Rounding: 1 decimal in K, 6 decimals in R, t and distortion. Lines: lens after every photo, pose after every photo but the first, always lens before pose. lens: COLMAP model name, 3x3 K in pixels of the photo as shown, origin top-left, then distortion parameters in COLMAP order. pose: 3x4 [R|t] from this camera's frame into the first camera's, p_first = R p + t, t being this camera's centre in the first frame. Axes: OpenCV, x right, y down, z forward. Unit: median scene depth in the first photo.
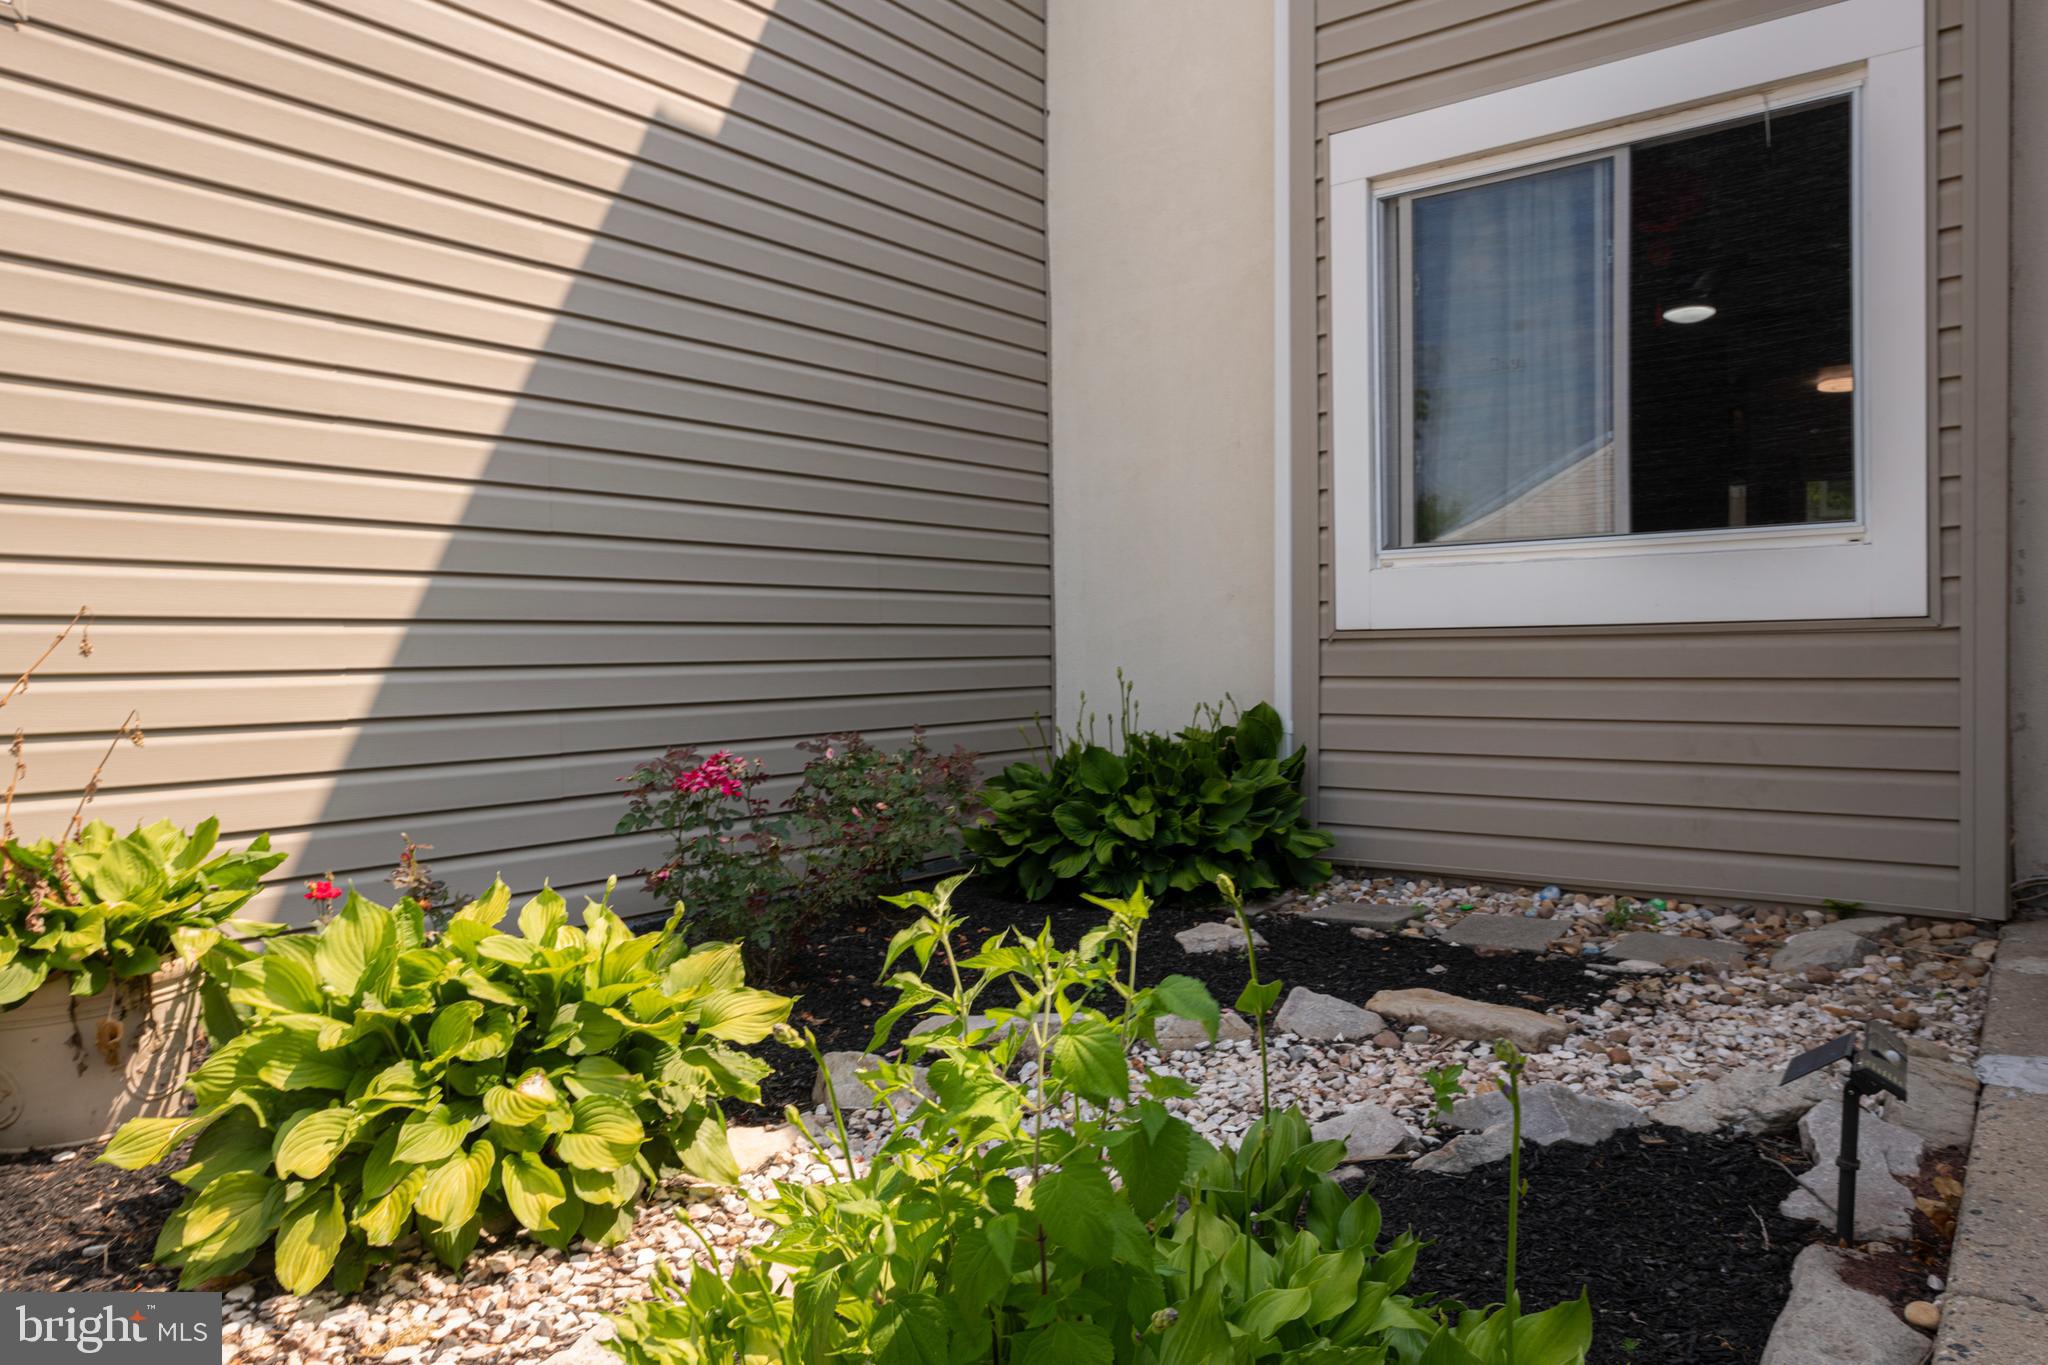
lens RADIAL K [[1384.5, 0, 1011.5], [0, 1384.5, 681.7], [0, 0, 1]] dist [0.002143, 0.001371]
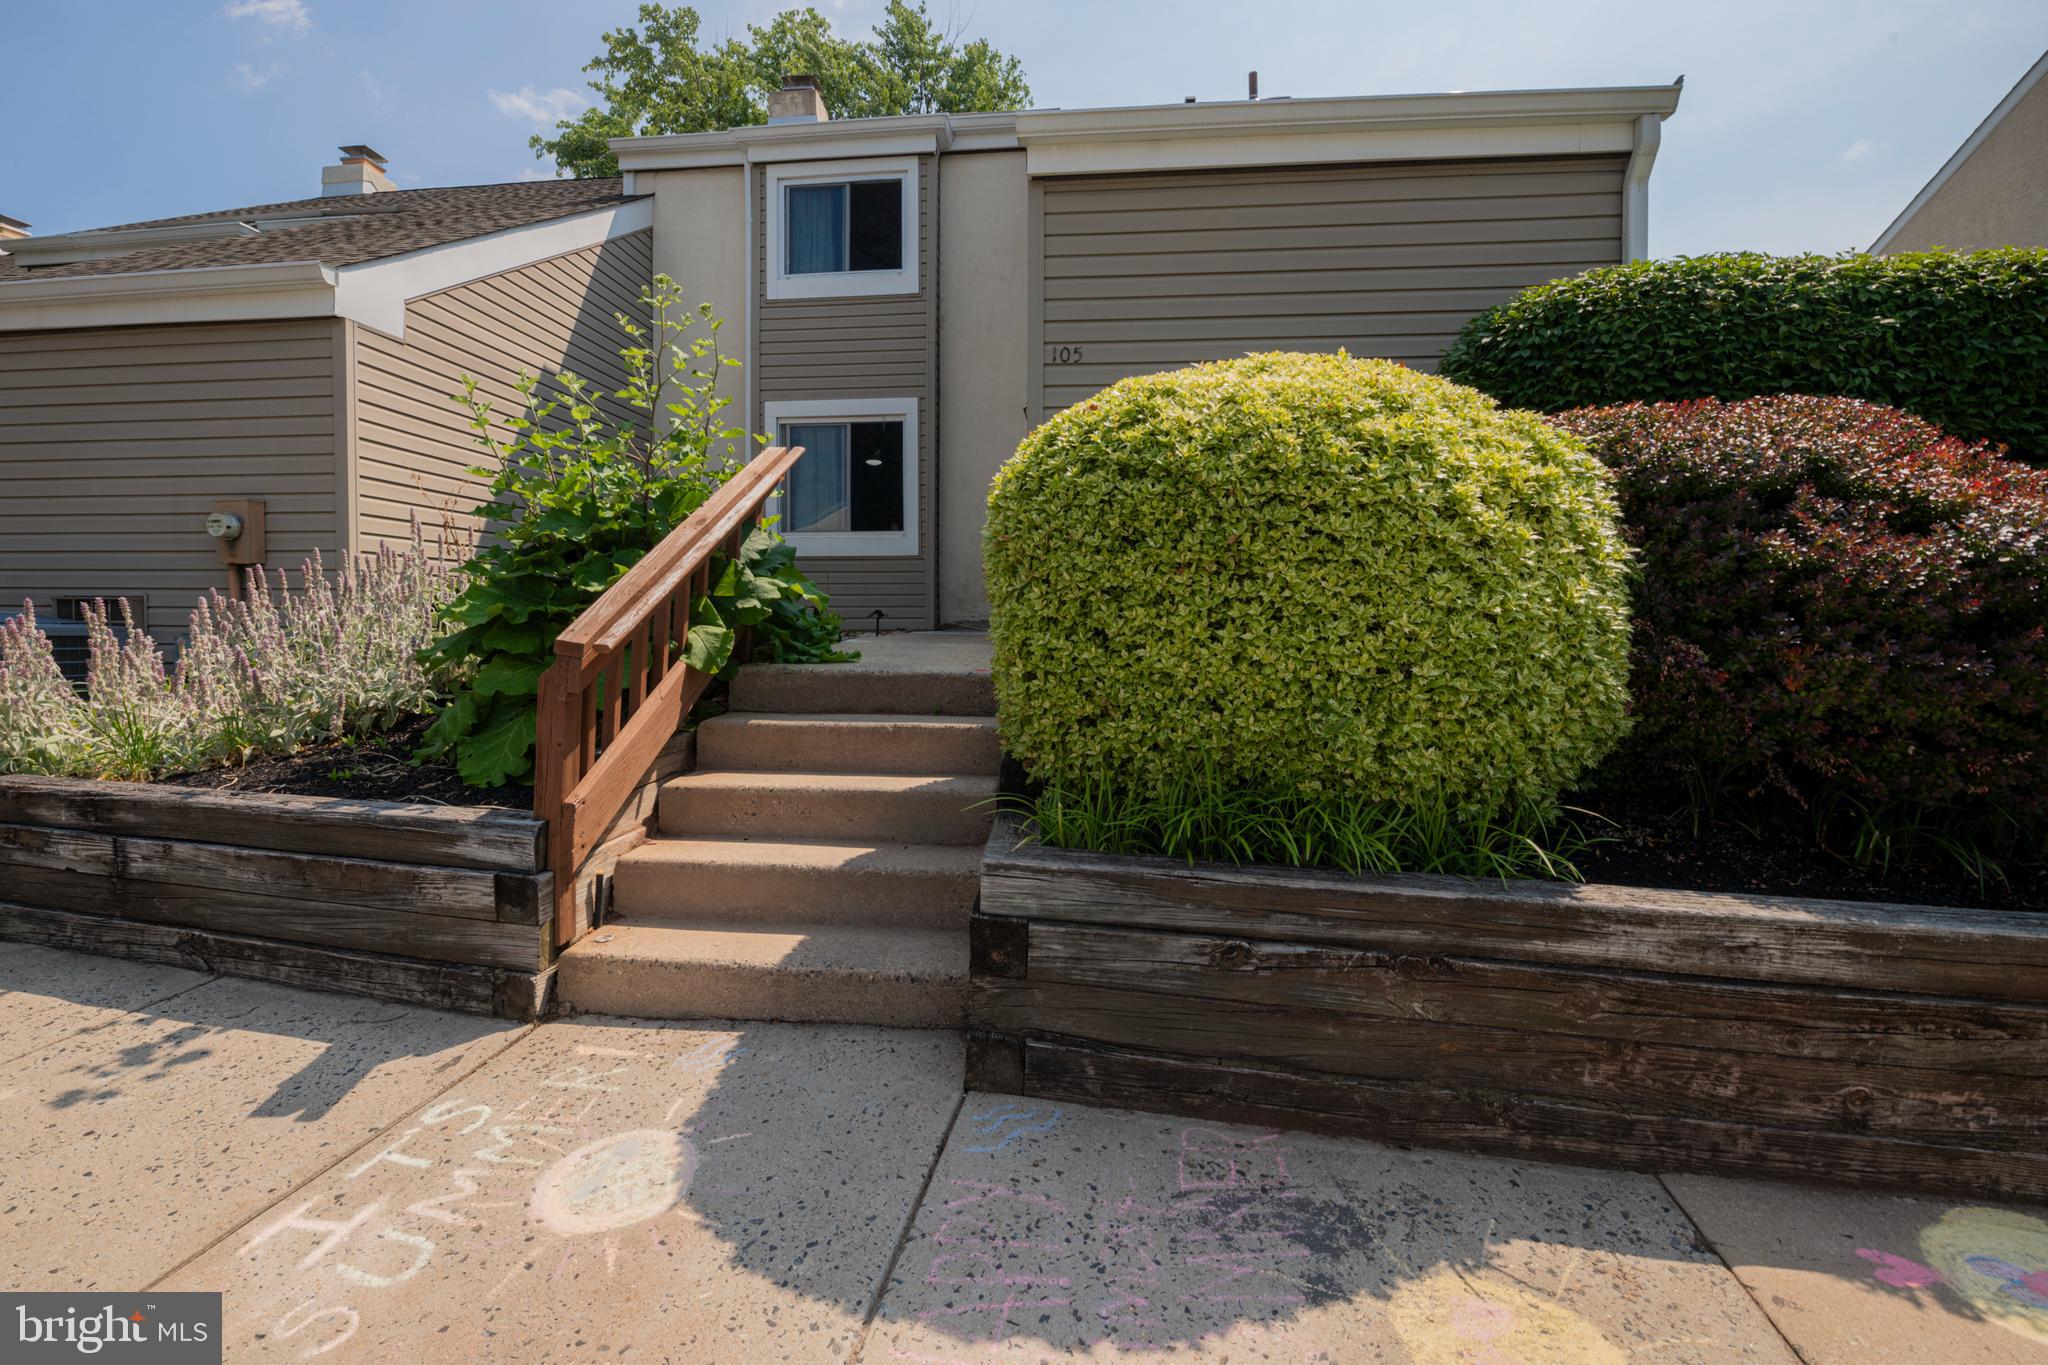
lens RADIAL K [[873.2, 0, 985.7], [0, 873.2, 651.4], [0, 0, 1]] dist [-0.014696, -0.000110]
pose [[0.850622, -0.003945, 0.525763, -0.786487], [-0.003102, 0.999917, 0.012520, 0.308739], [-0.525769, -0.012281, 0.850539, -1.960294]]
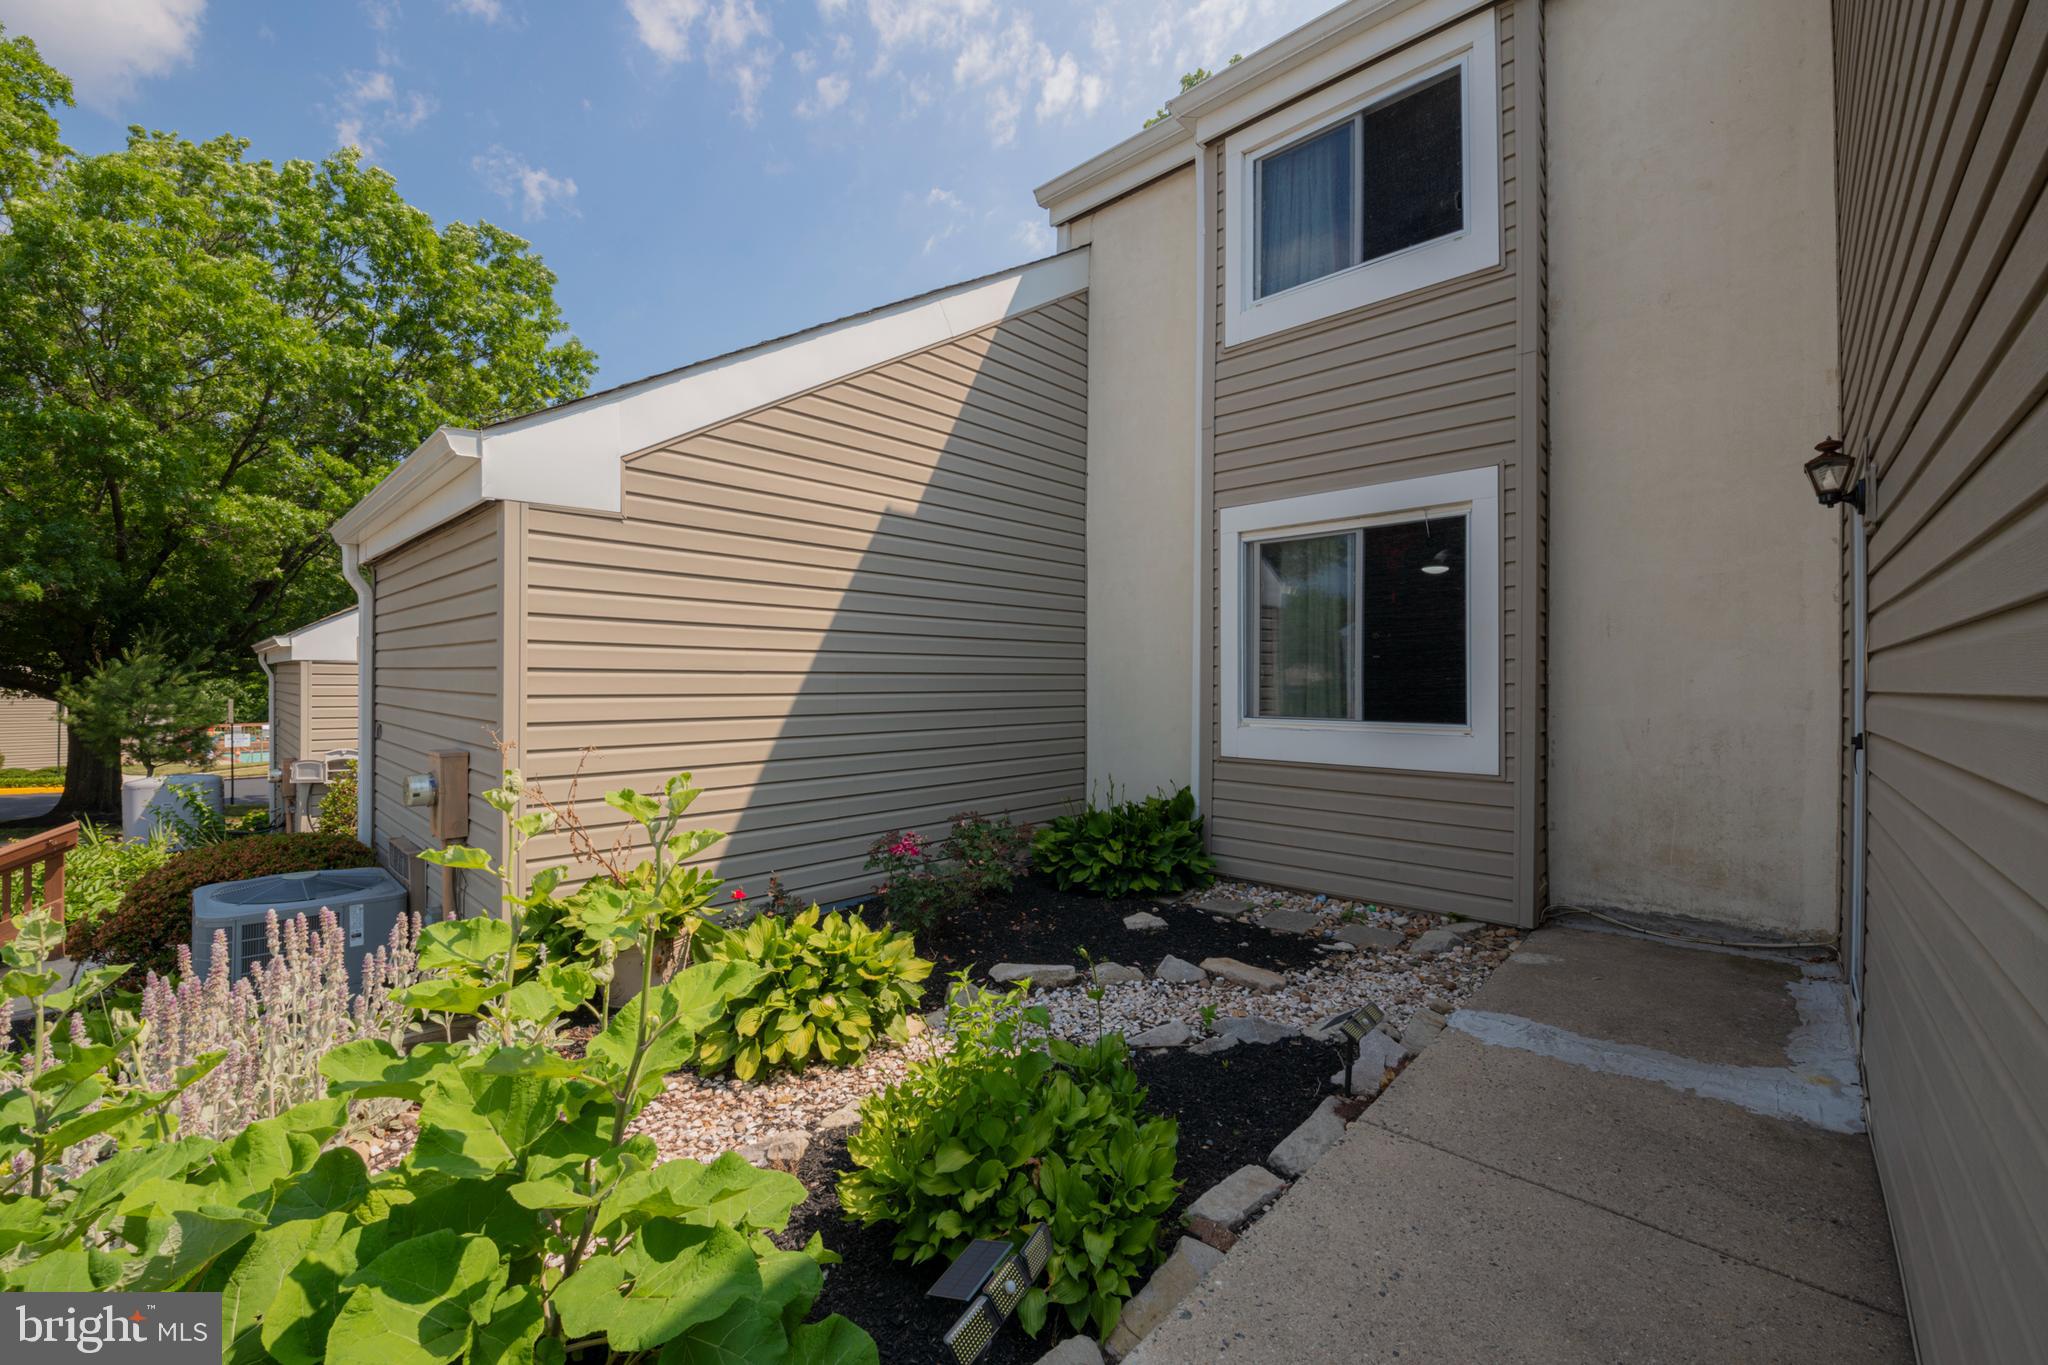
lens RADIAL K [[827.7, 0, 1024.0], [0, 827.7, 682.5], [0, 0, 1]] dist [-0.012477, -0.000084]
pose [[0.995920, 0.016464, -0.088731, 0.114788], [-0.018348, 0.999622, -0.020466, -0.228119], [0.088361, 0.022010, 0.995845, -0.415327]]
